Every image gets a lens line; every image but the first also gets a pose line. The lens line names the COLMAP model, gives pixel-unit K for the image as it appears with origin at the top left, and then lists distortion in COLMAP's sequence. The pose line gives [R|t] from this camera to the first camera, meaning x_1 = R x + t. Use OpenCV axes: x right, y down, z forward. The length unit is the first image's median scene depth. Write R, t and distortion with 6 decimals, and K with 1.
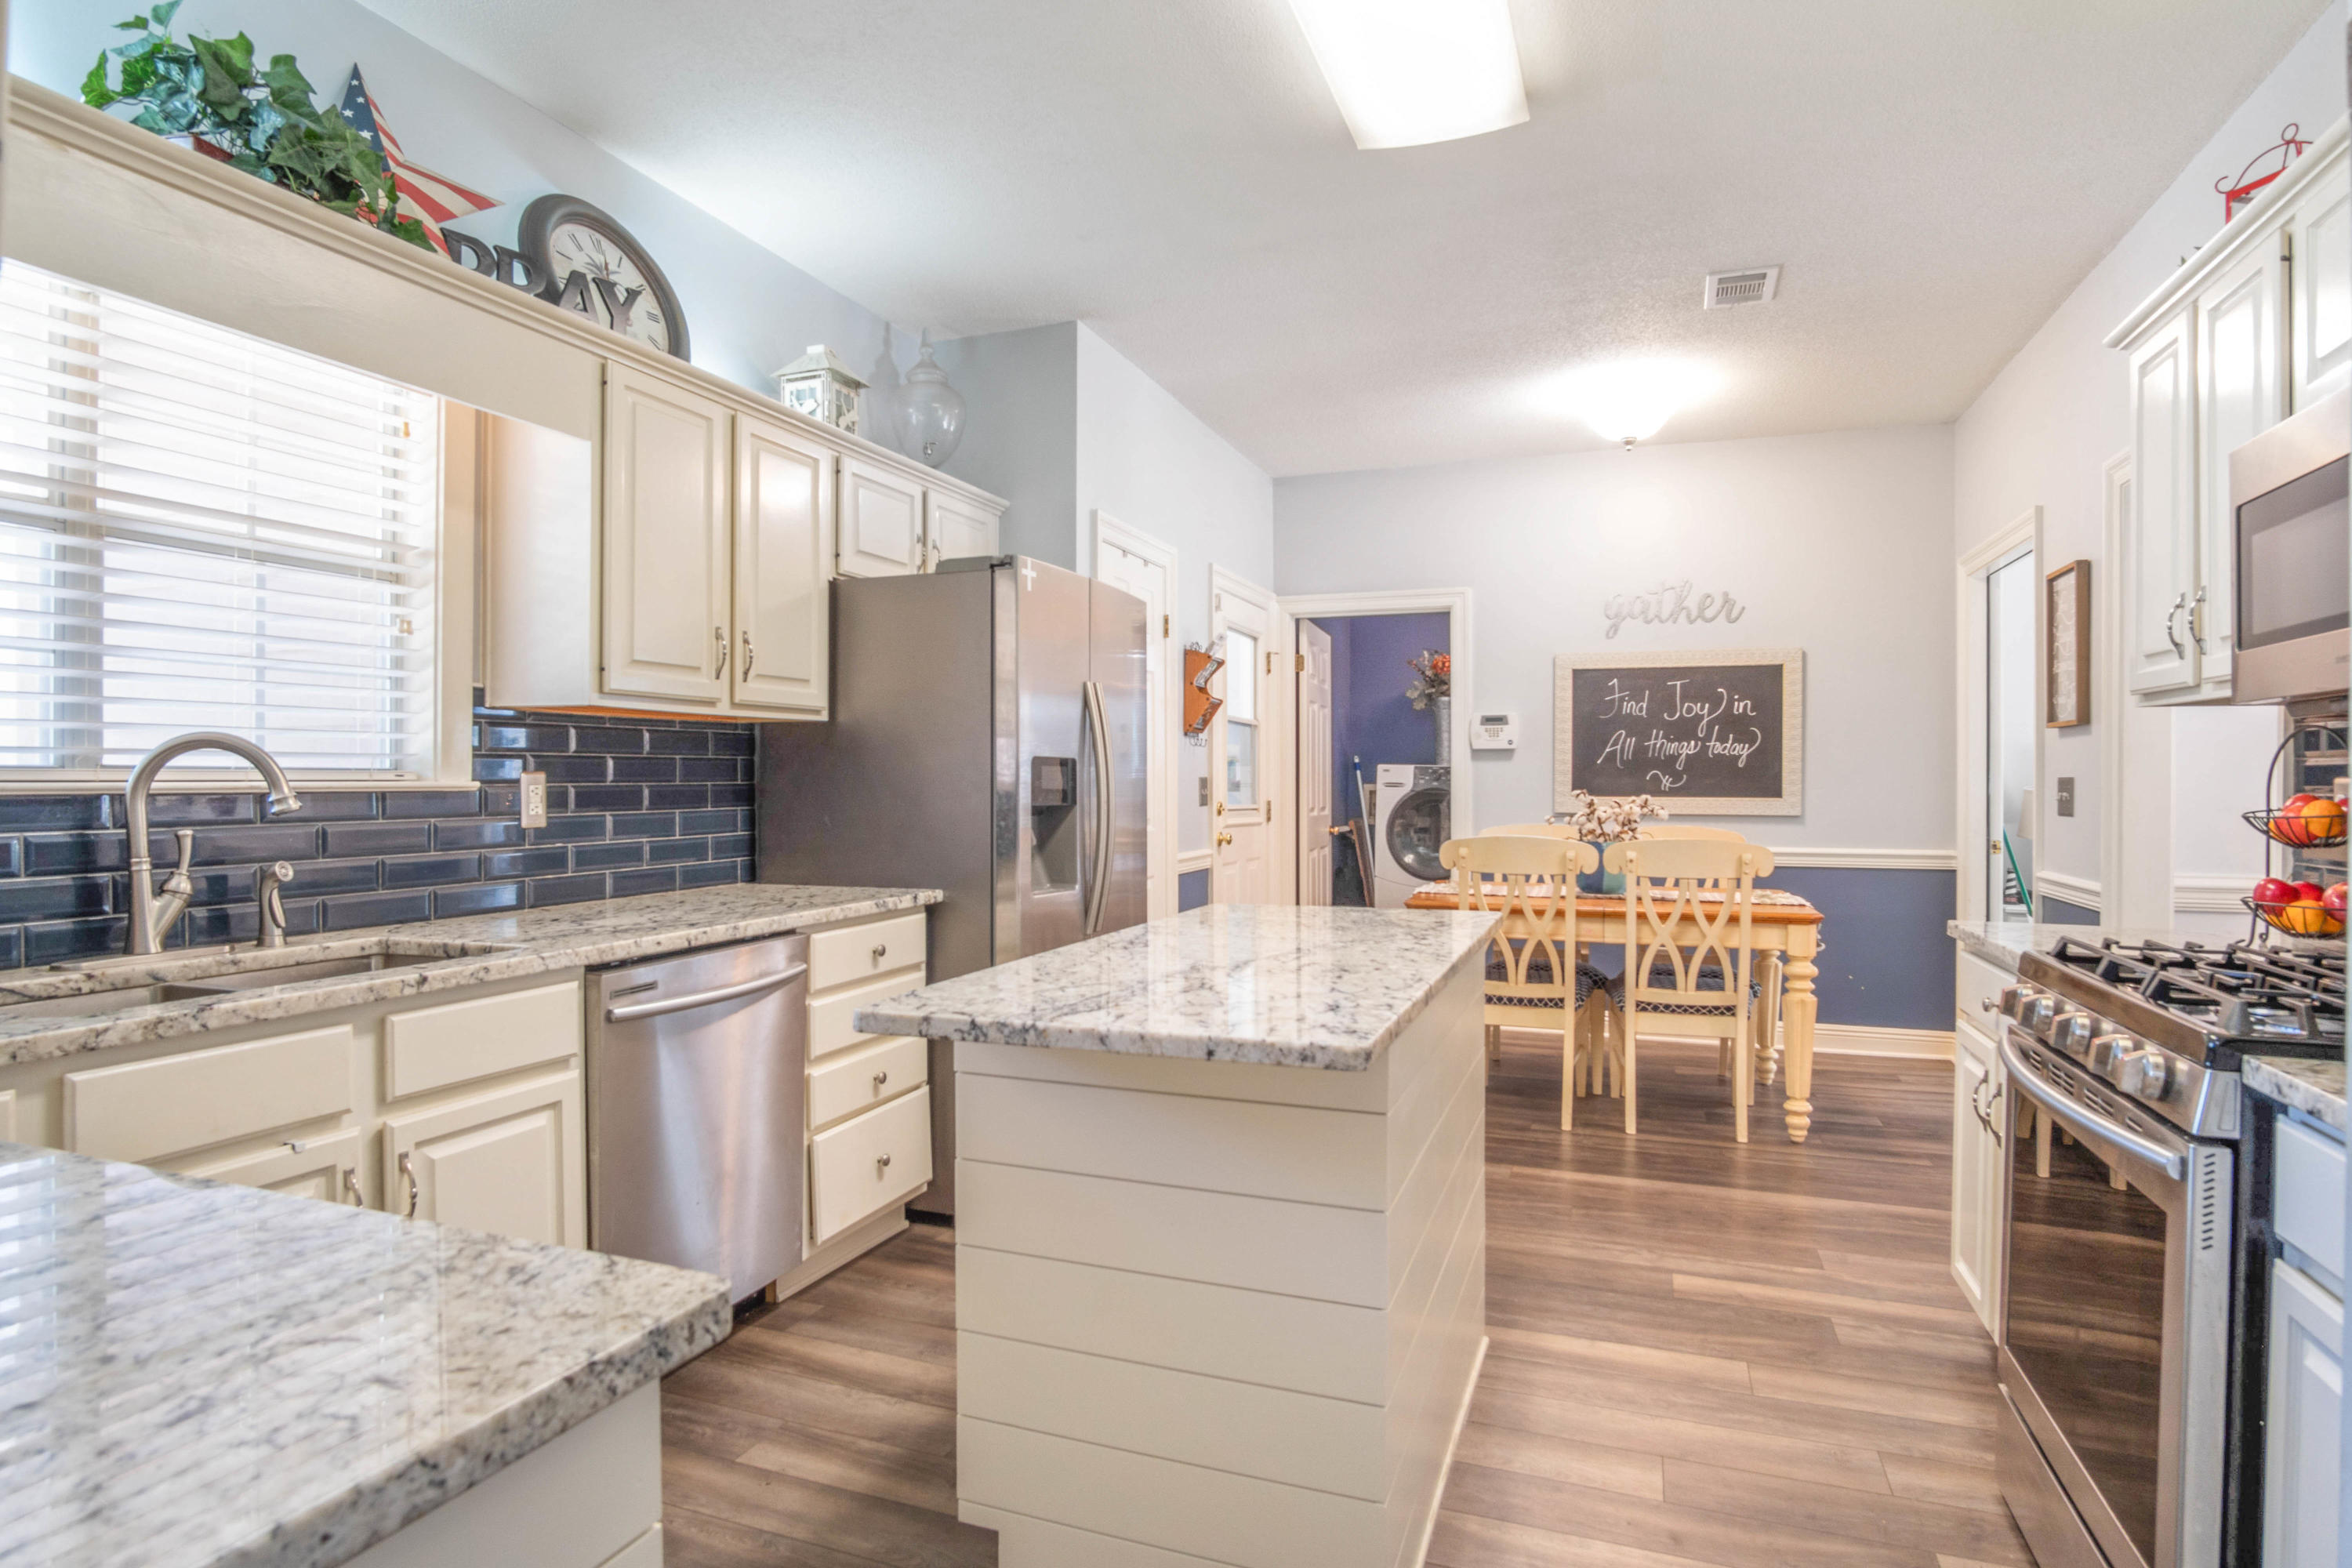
lens RADIAL K [[1255.5, 0, 1155.6], [0, 1255.5, 774.2], [0, 0, 1]] dist [-0.037029, 0.011403]
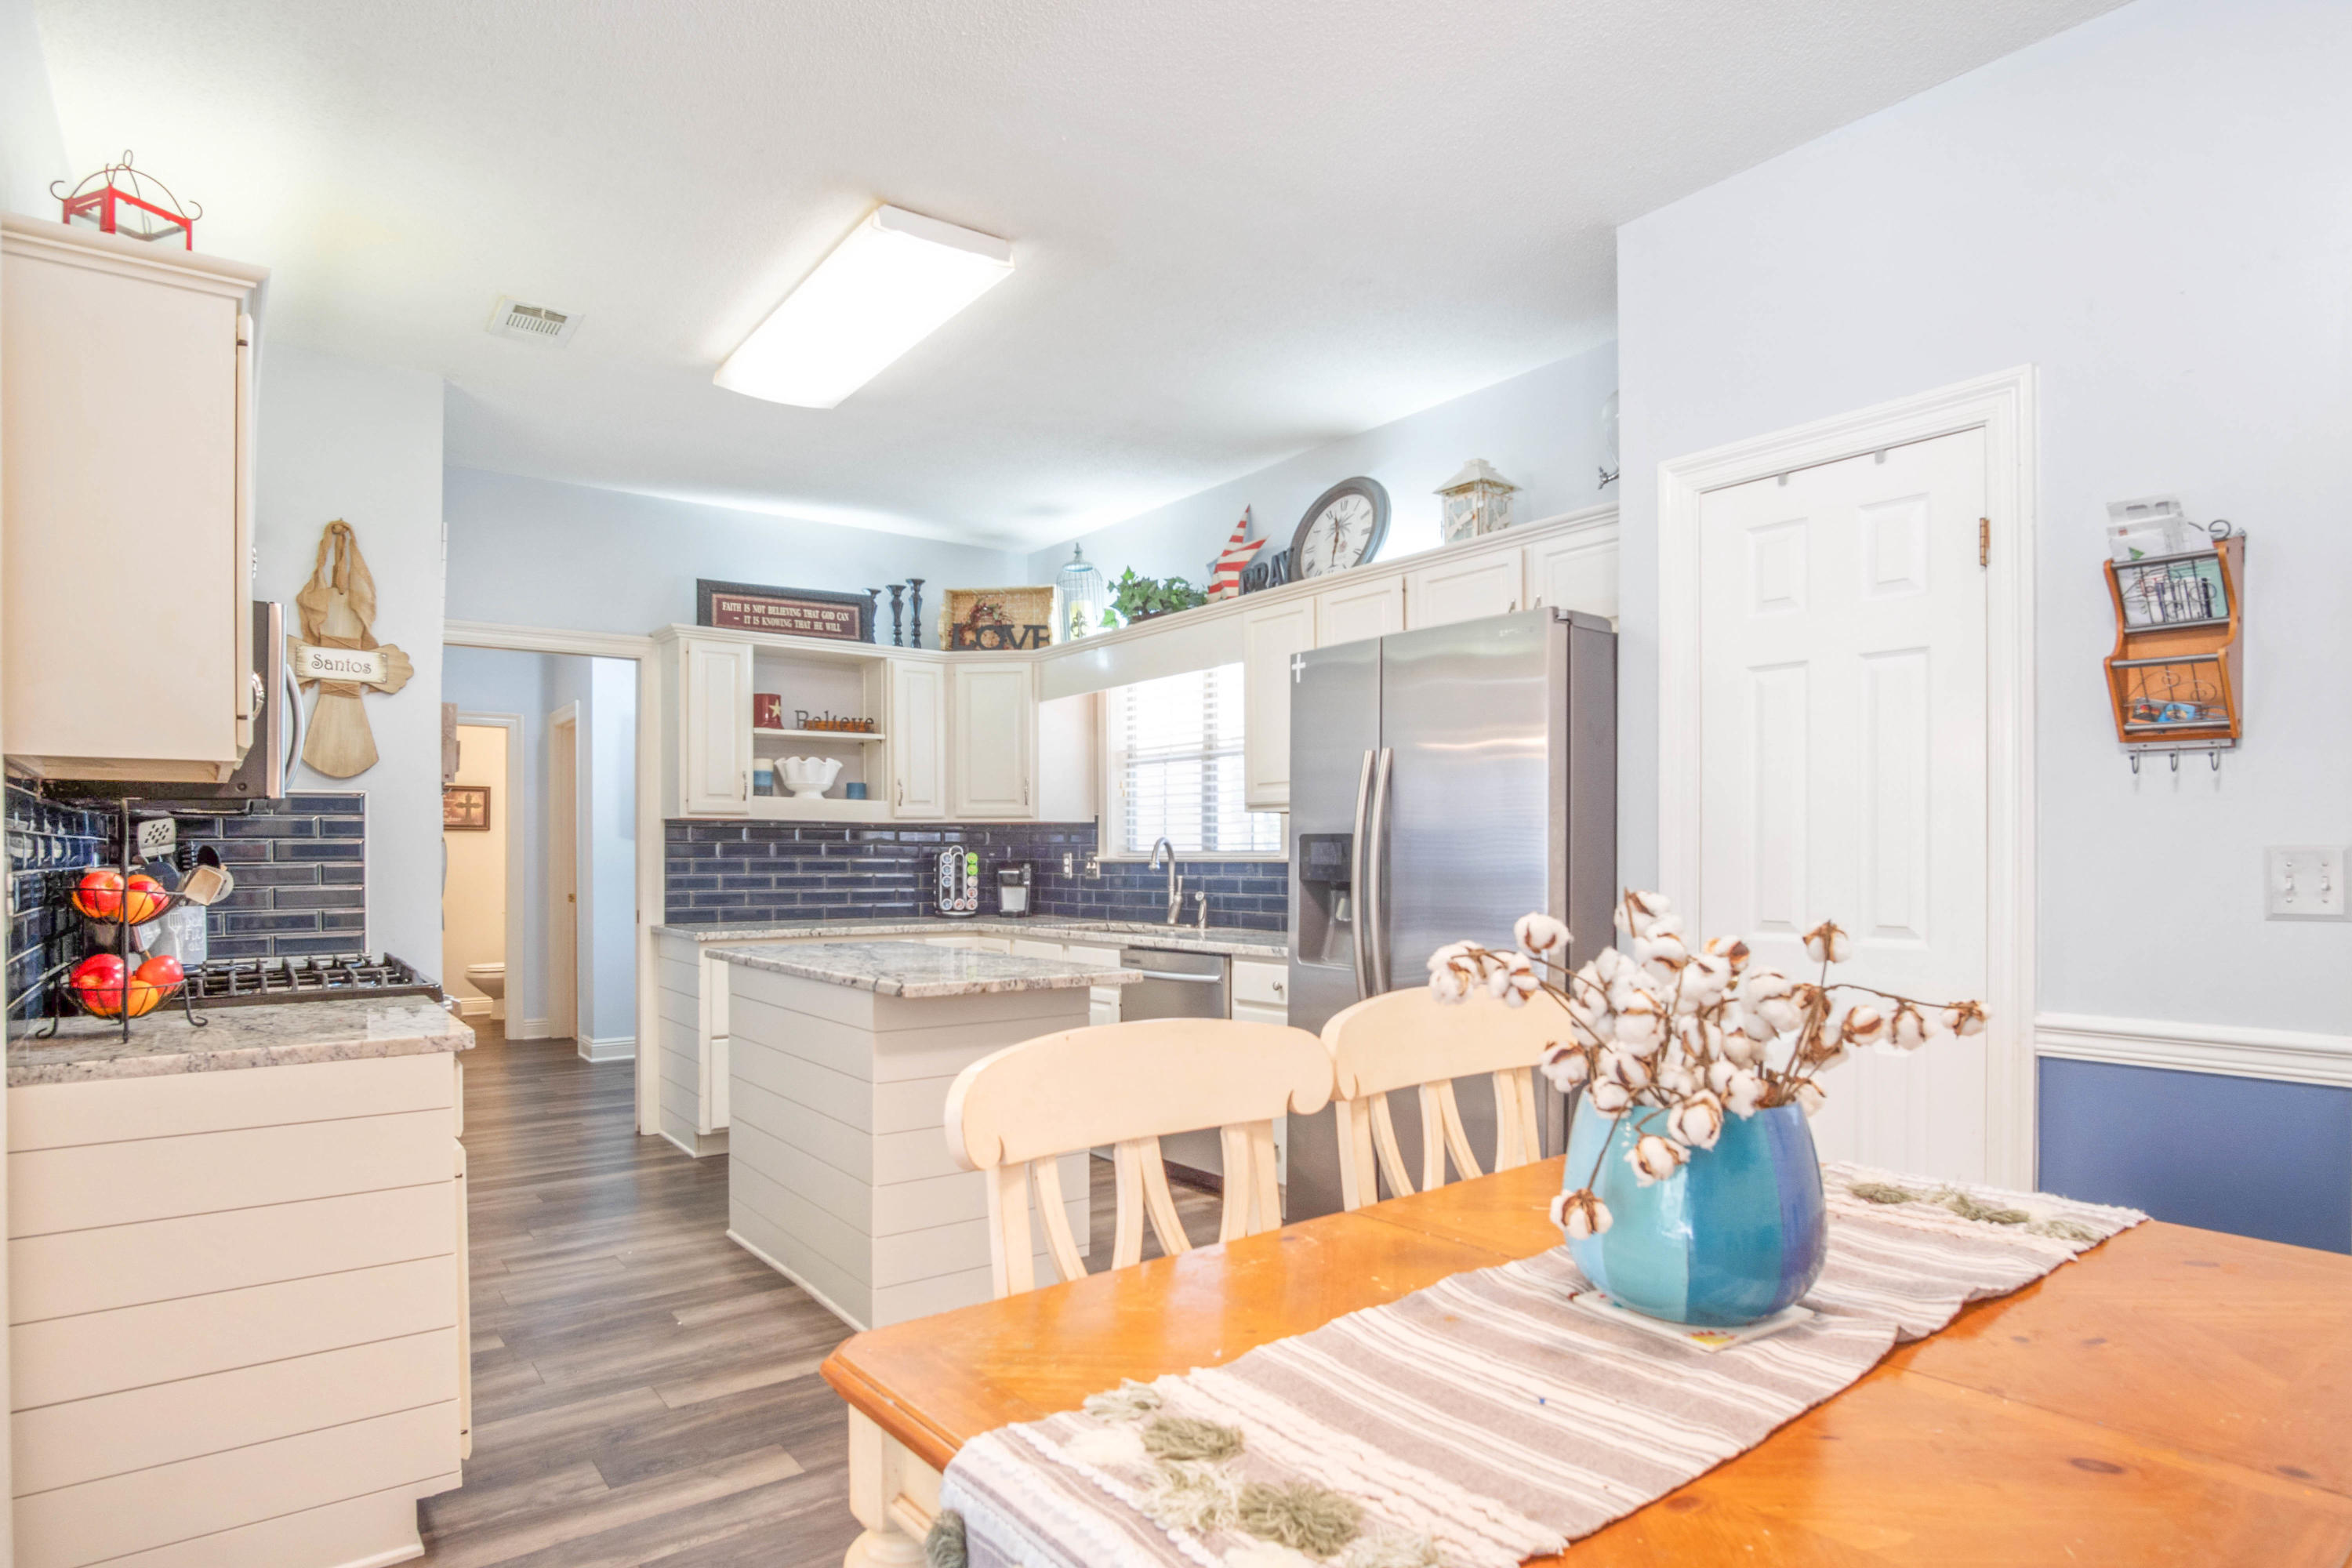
lens RADIAL K [[1255.5, 0, 1161.6], [0, 1255.5, 853.7], [0, 0, 1]] dist [-0.037029, 0.011403]
pose [[-0.529153, -0.001508, -0.848525, 1.039621], [0.004944, 0.999976, -0.004861, 0.008639], [0.848512, -0.006767, -0.529133, 1.728802]]
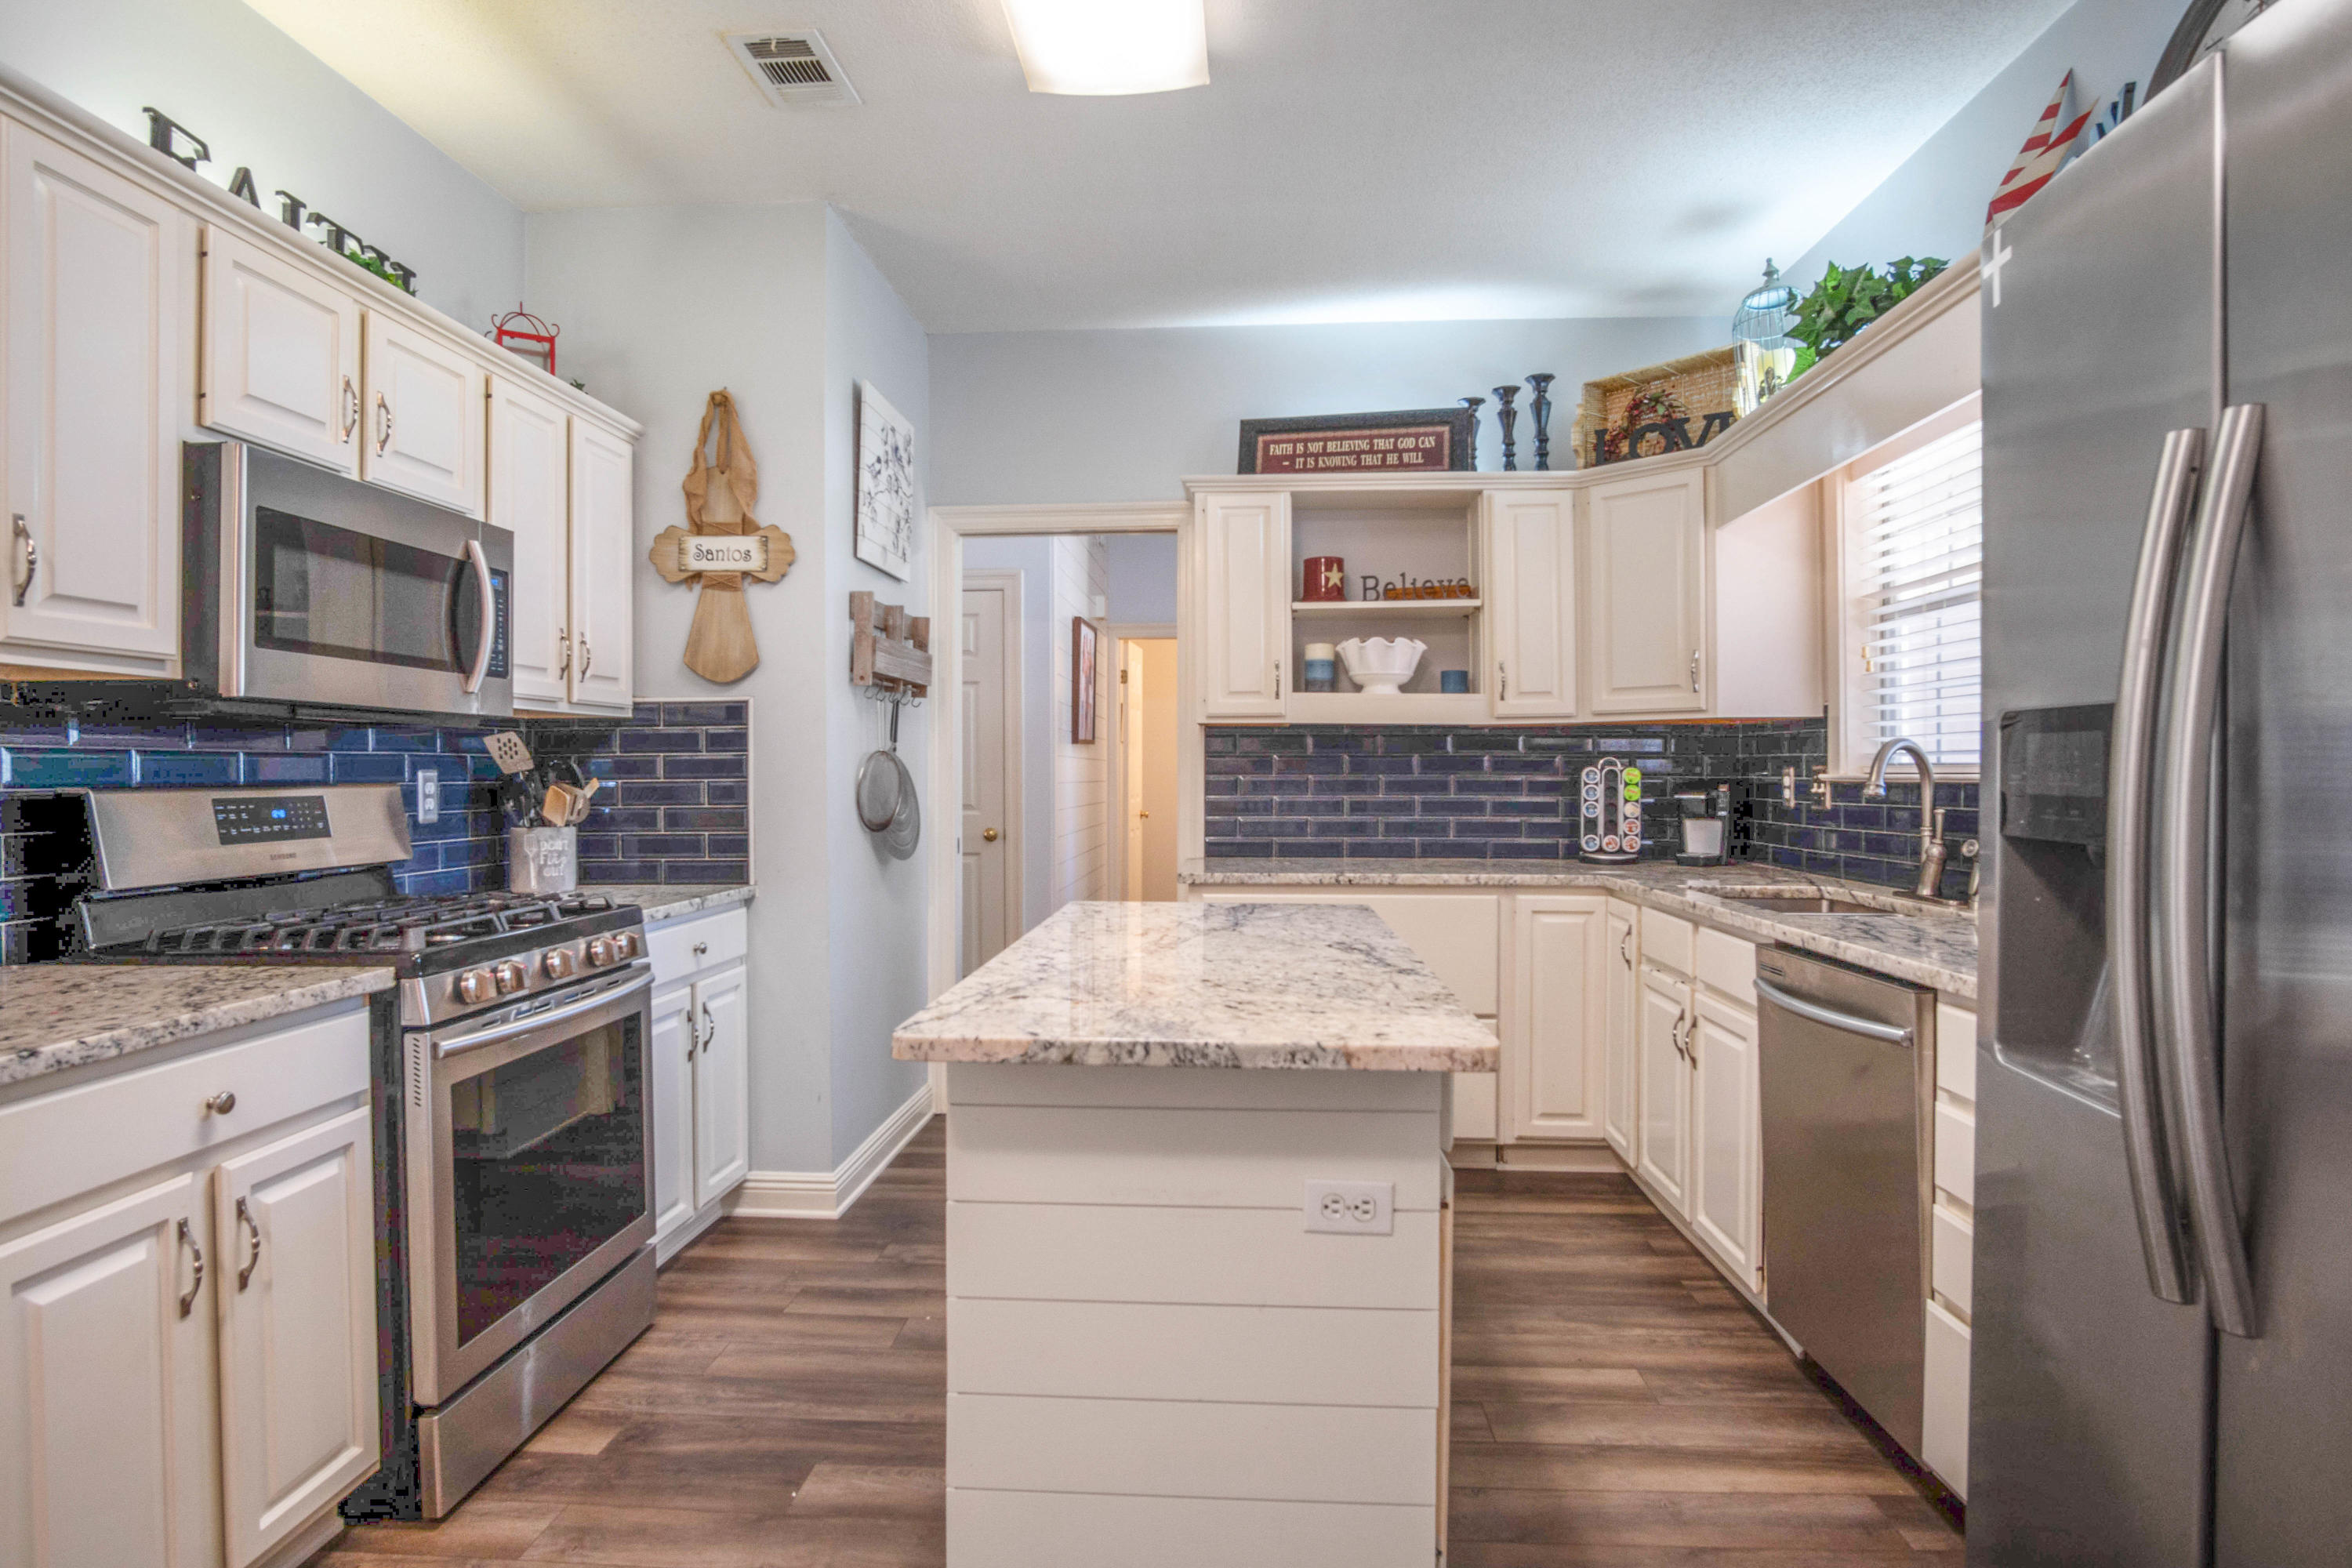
lens RADIAL K [[1255.5, 0, 1147.0], [0, 1255.5, 777.7], [0, 0, 1]] dist [-0.037029, 0.011403]
pose [[-0.953804, 0.001778, -0.300423, 0.335348], [0.002163, 0.999997, -0.000949, 0.007392], [0.300420, -0.001554, -0.953806, 1.517771]]
